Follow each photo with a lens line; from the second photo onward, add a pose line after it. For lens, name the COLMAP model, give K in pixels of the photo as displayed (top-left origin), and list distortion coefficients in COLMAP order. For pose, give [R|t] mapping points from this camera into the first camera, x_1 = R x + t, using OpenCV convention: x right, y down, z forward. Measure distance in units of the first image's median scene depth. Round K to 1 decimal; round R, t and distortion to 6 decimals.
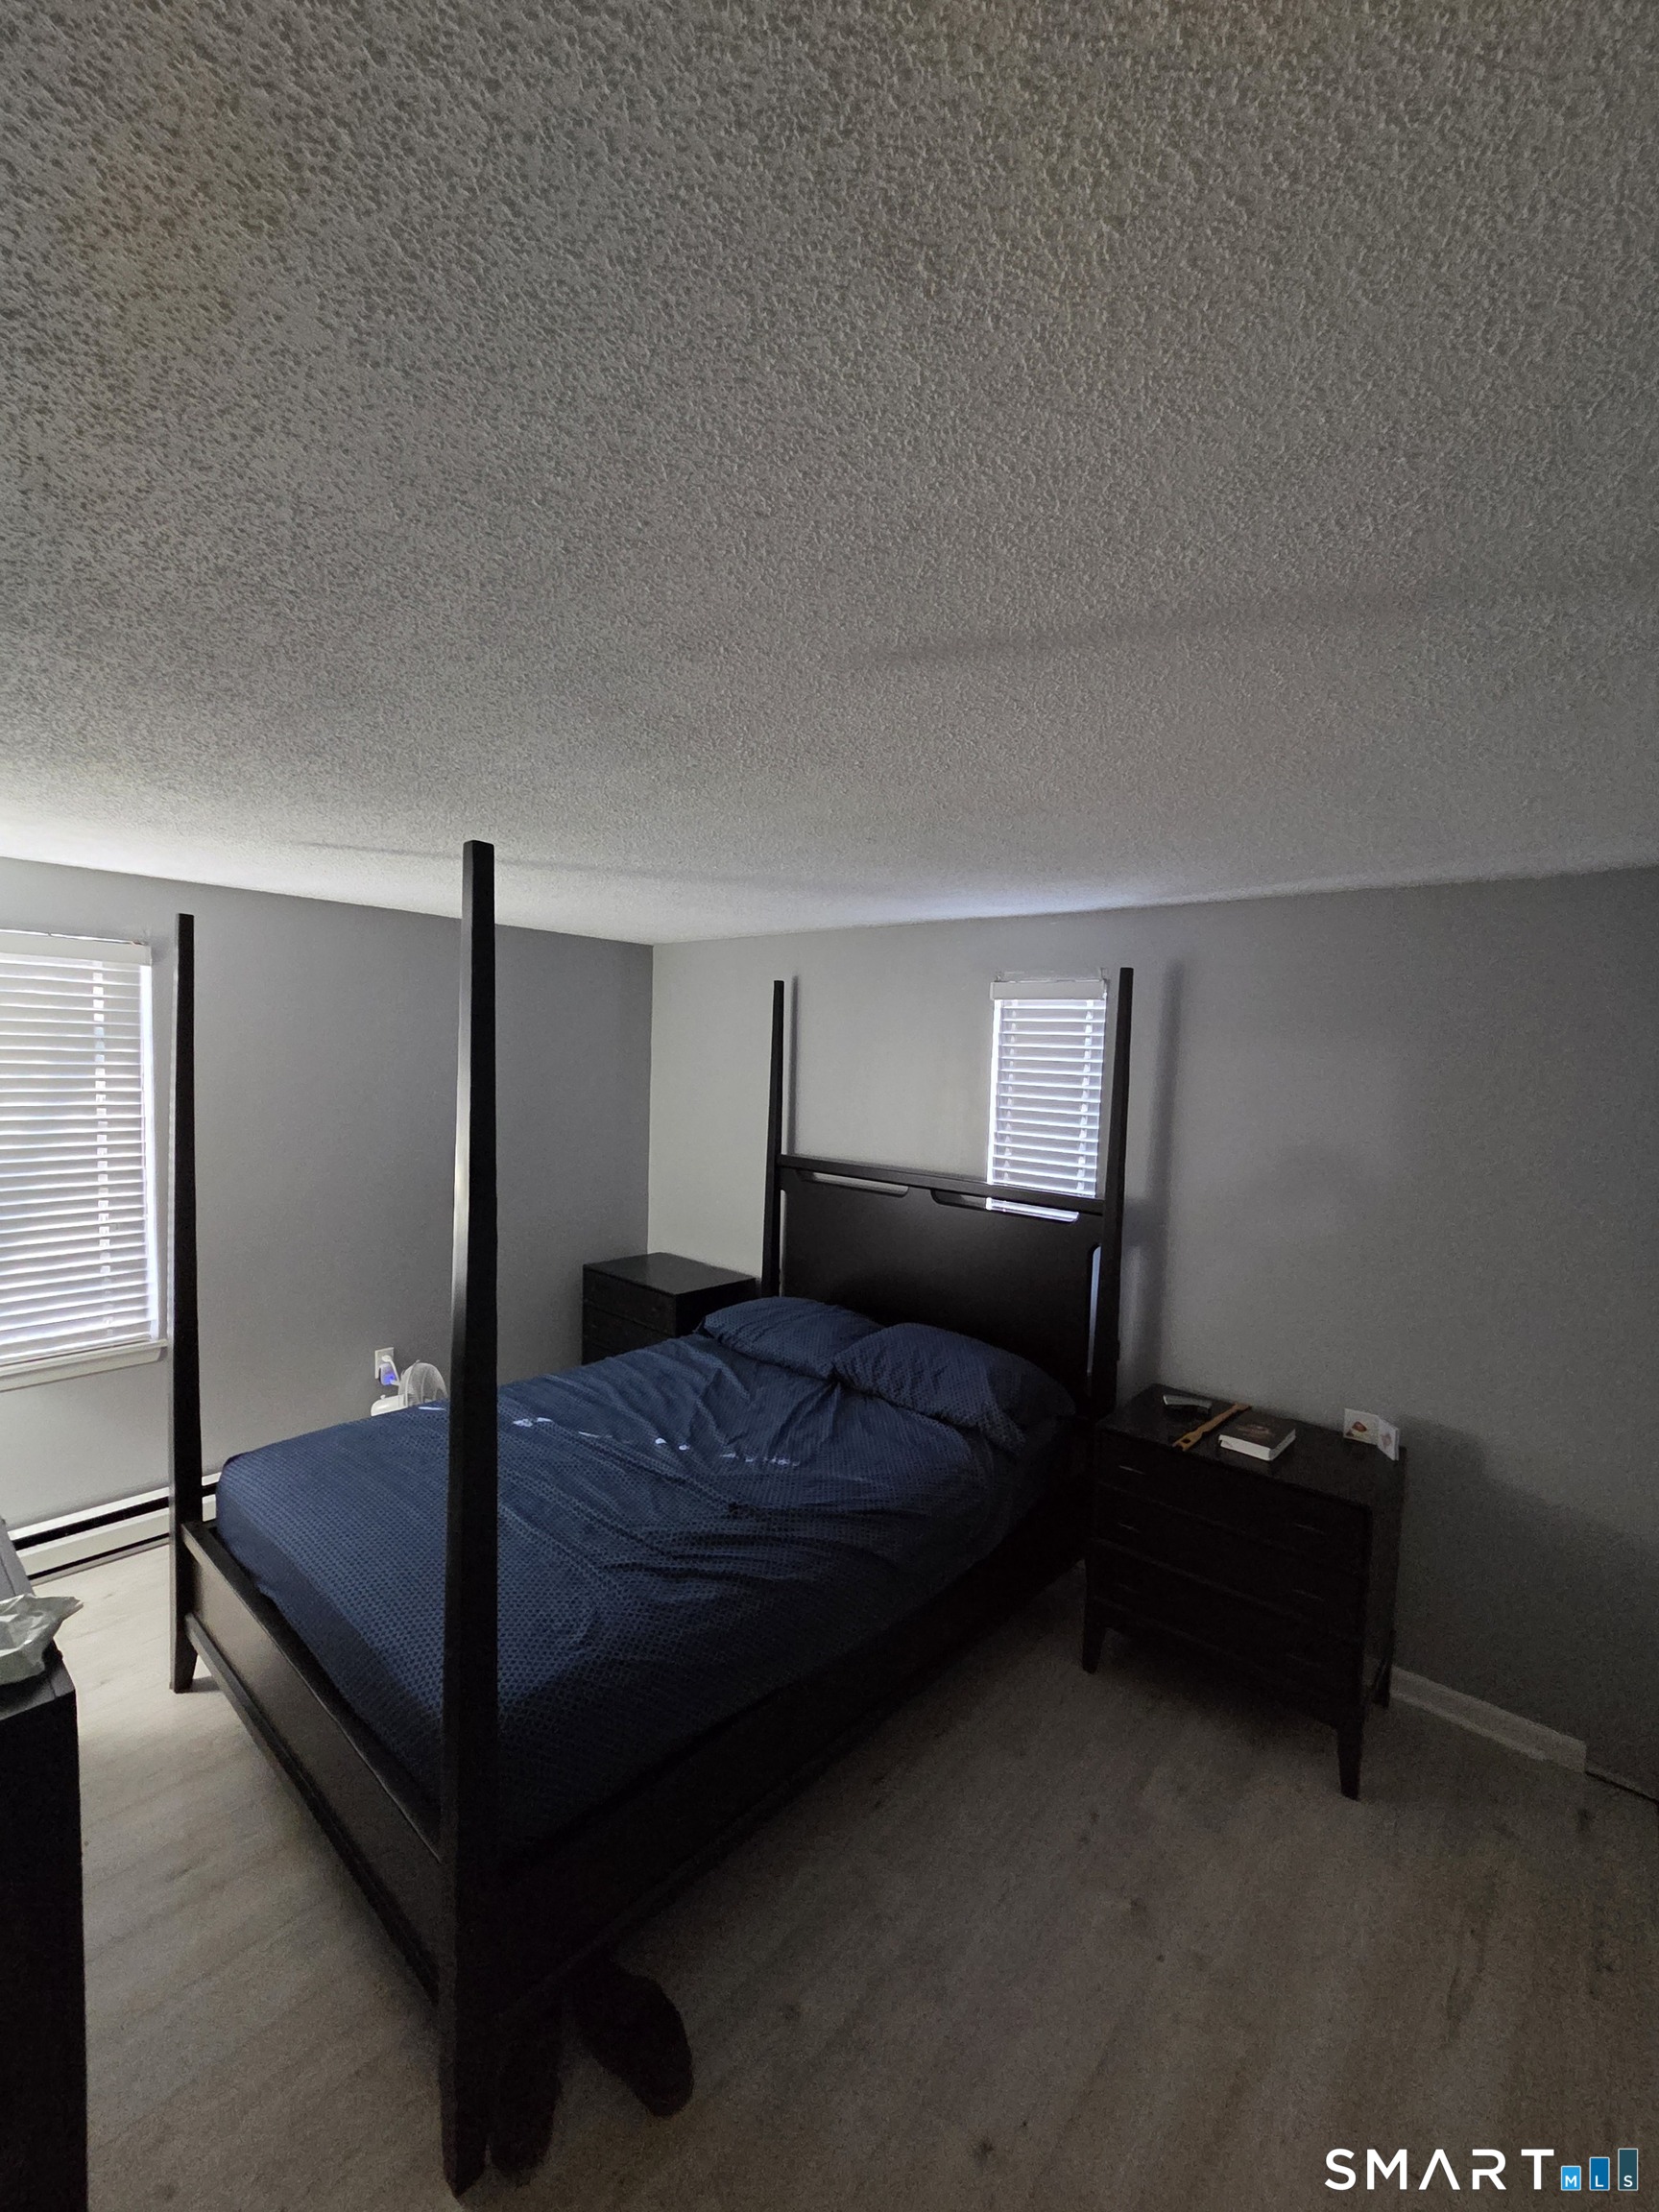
lens RADIAL K [[941.9, 0, 829.5], [0, 941.9, 1106.0], [0, 0, 1]] dist [-0.000856, -0.000214]
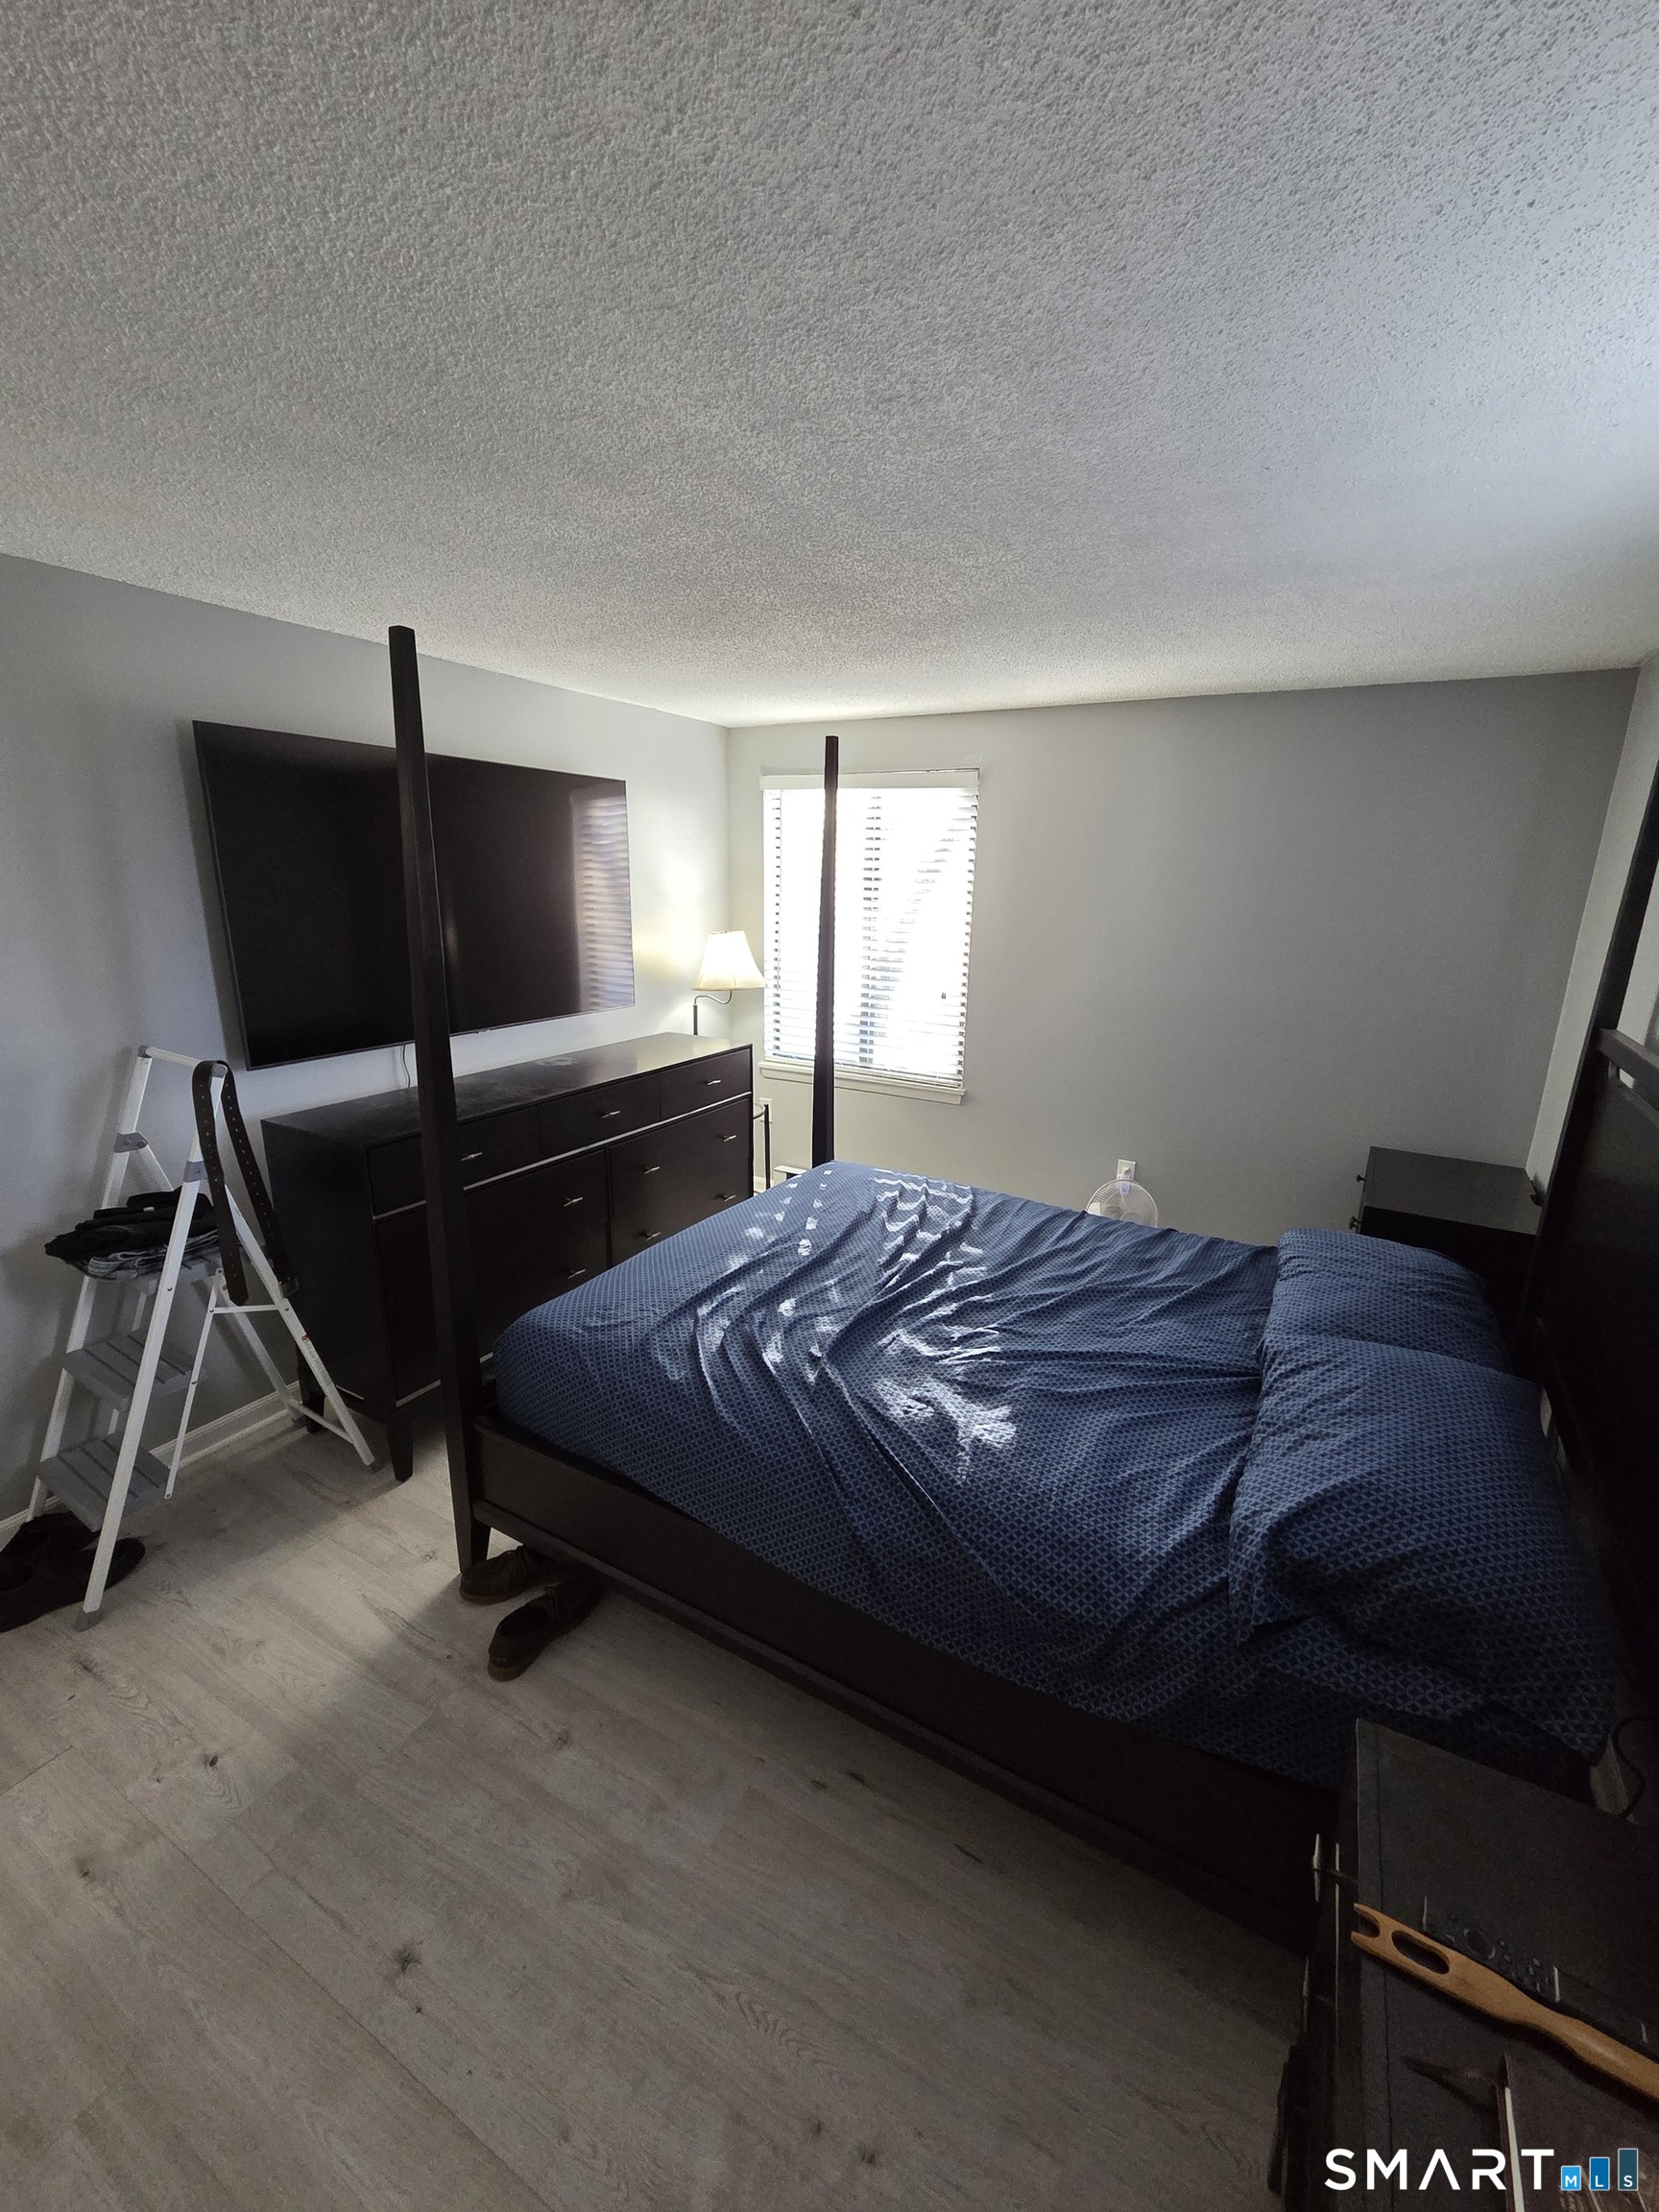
lens RADIAL K [[892.3, 0, 829.5], [0, 892.3, 1106.0], [0, 0, 1]] dist [0.011507, 0.000065]
pose [[0.212043, 0.226591, -0.950628, 0.818340], [-0.059258, 0.973940, 0.218930, 0.027720], [0.975462, 0.009909, 0.219944, 1.057392]]
